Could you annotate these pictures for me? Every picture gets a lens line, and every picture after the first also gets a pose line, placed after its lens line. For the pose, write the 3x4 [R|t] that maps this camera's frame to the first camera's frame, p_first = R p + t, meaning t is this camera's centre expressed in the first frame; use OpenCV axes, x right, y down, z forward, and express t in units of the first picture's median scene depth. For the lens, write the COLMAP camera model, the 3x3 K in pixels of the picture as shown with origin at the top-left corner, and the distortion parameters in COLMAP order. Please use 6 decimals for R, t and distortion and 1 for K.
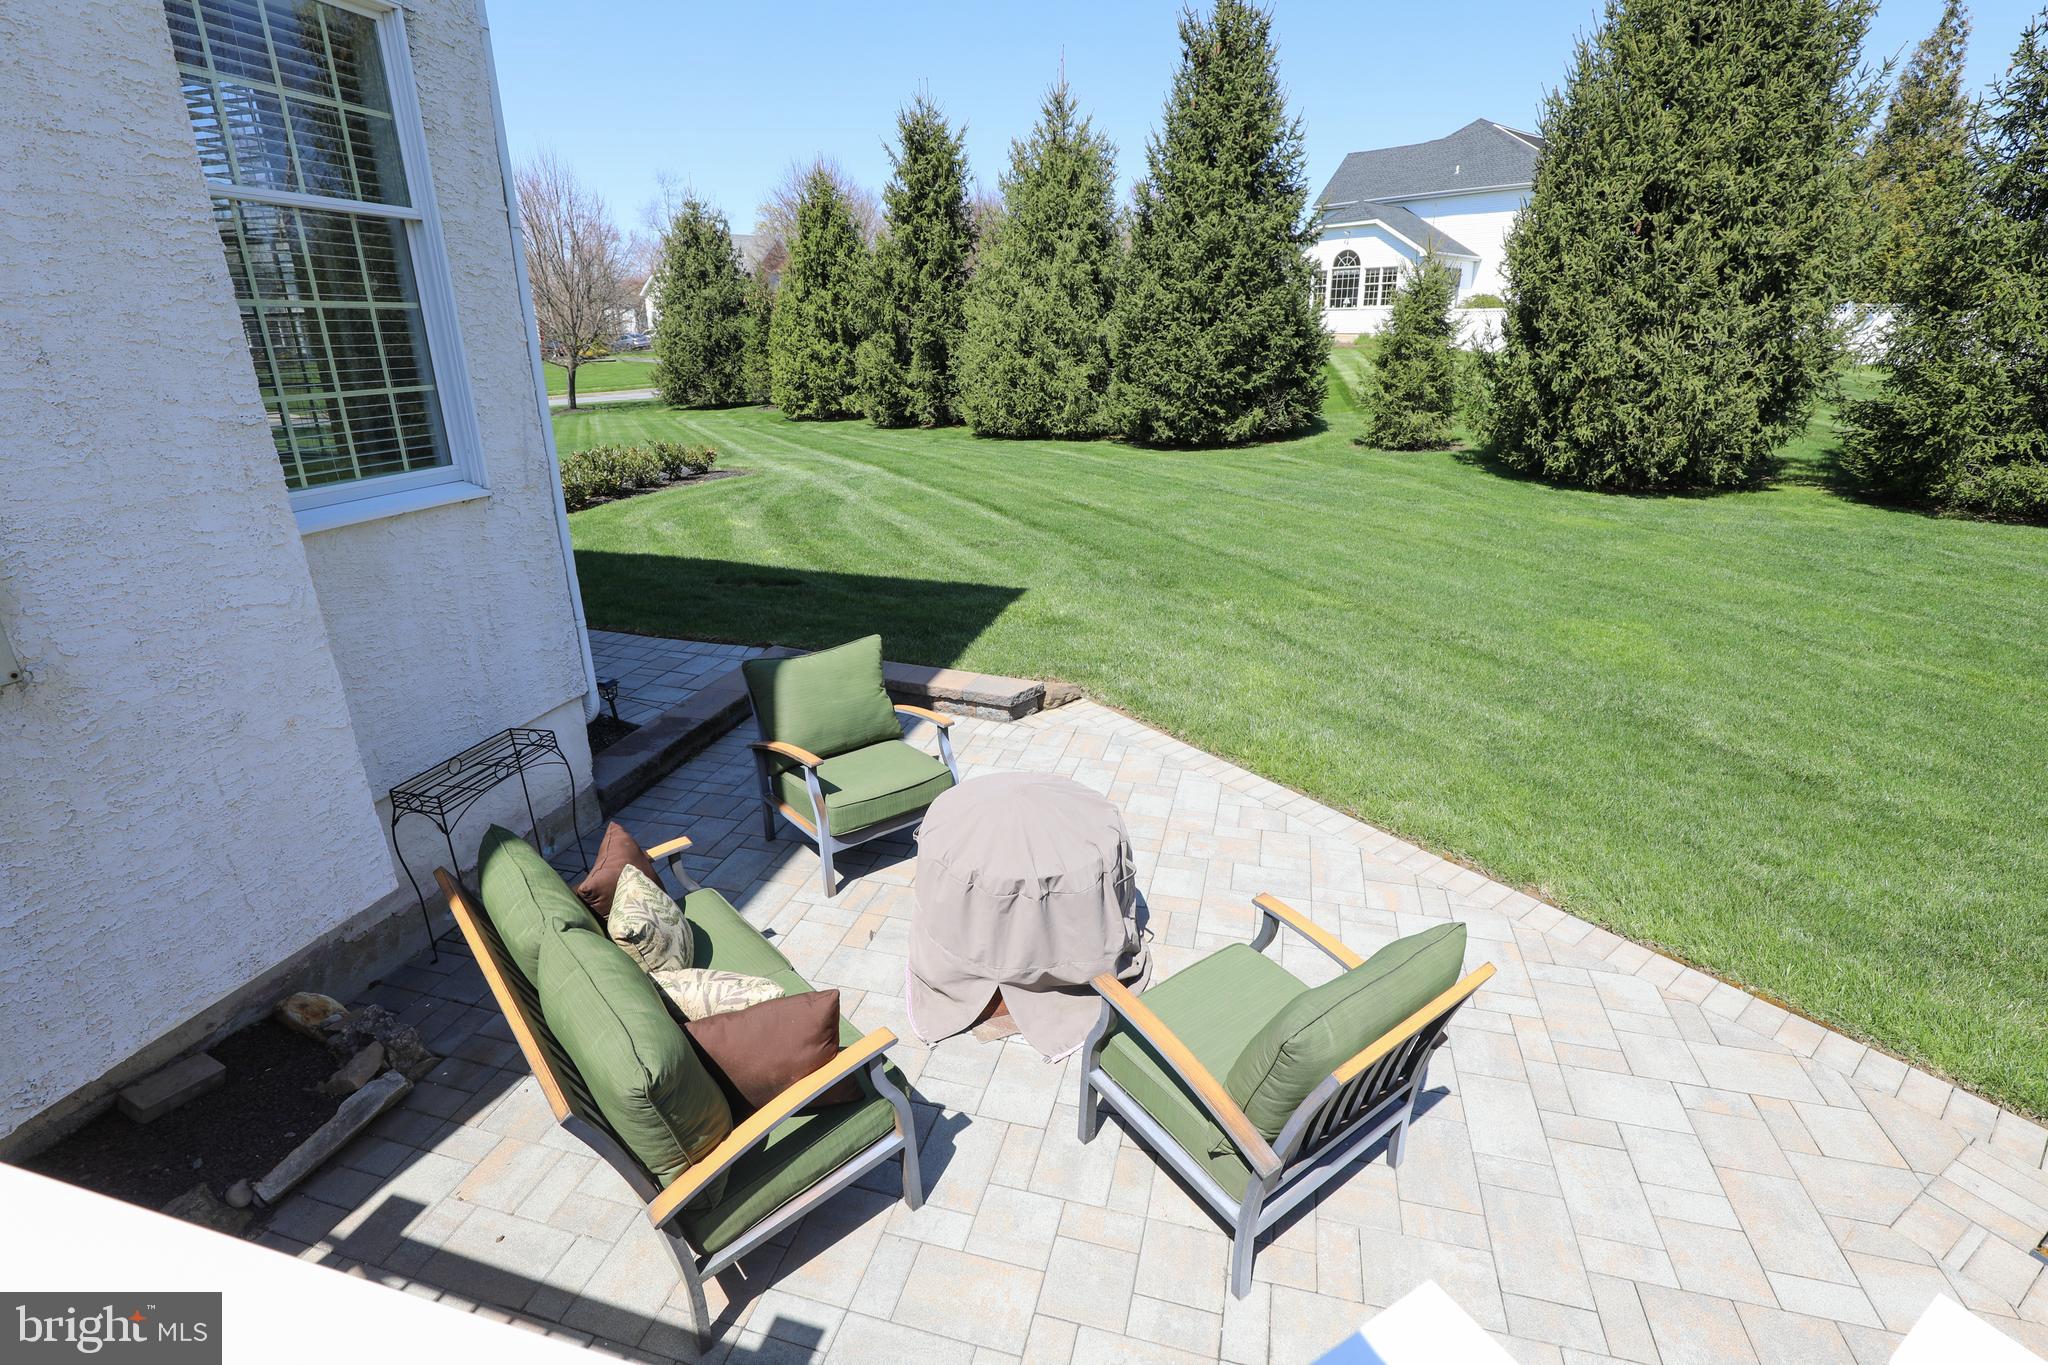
lens RADIAL K [[965.6, 0, 1024.0], [0, 965.6, 682.5], [0, 0, 1]] dist [-0.016475, -0.000001]
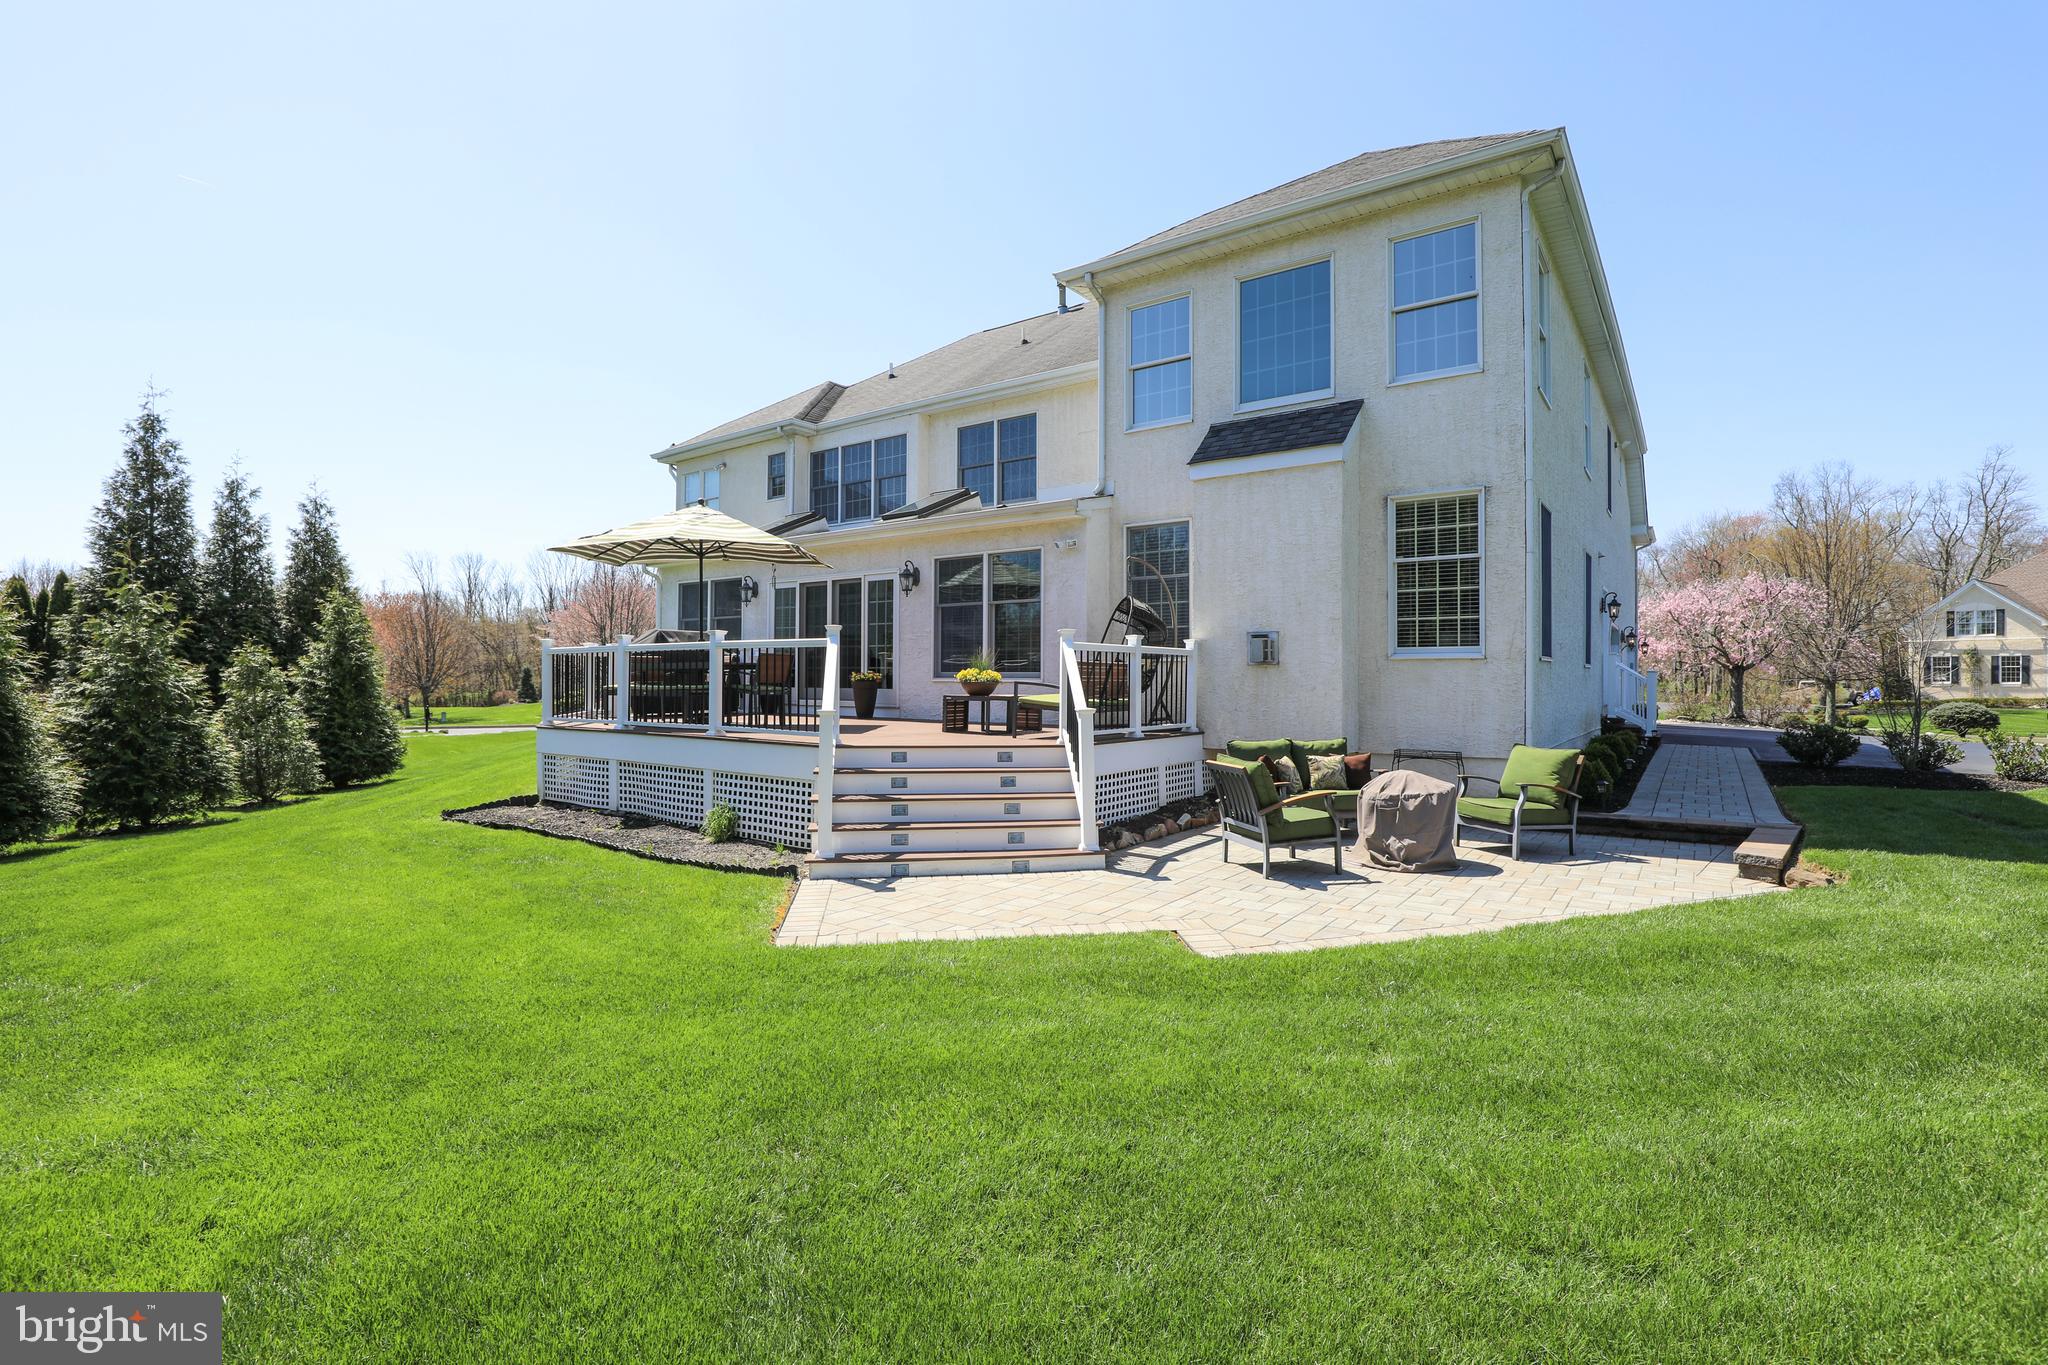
lens RADIAL K [[965.6, 0, 1024.0], [0, 965.6, 682.5], [0, 0, 1]] dist [-0.016475, -0.000001]
pose [[-0.351940, -0.000712, -0.936022, 2.344539], [-0.330331, 0.935752, 0.123491, -0.057264], [0.875797, 0.352658, -0.329564, 0.869456]]
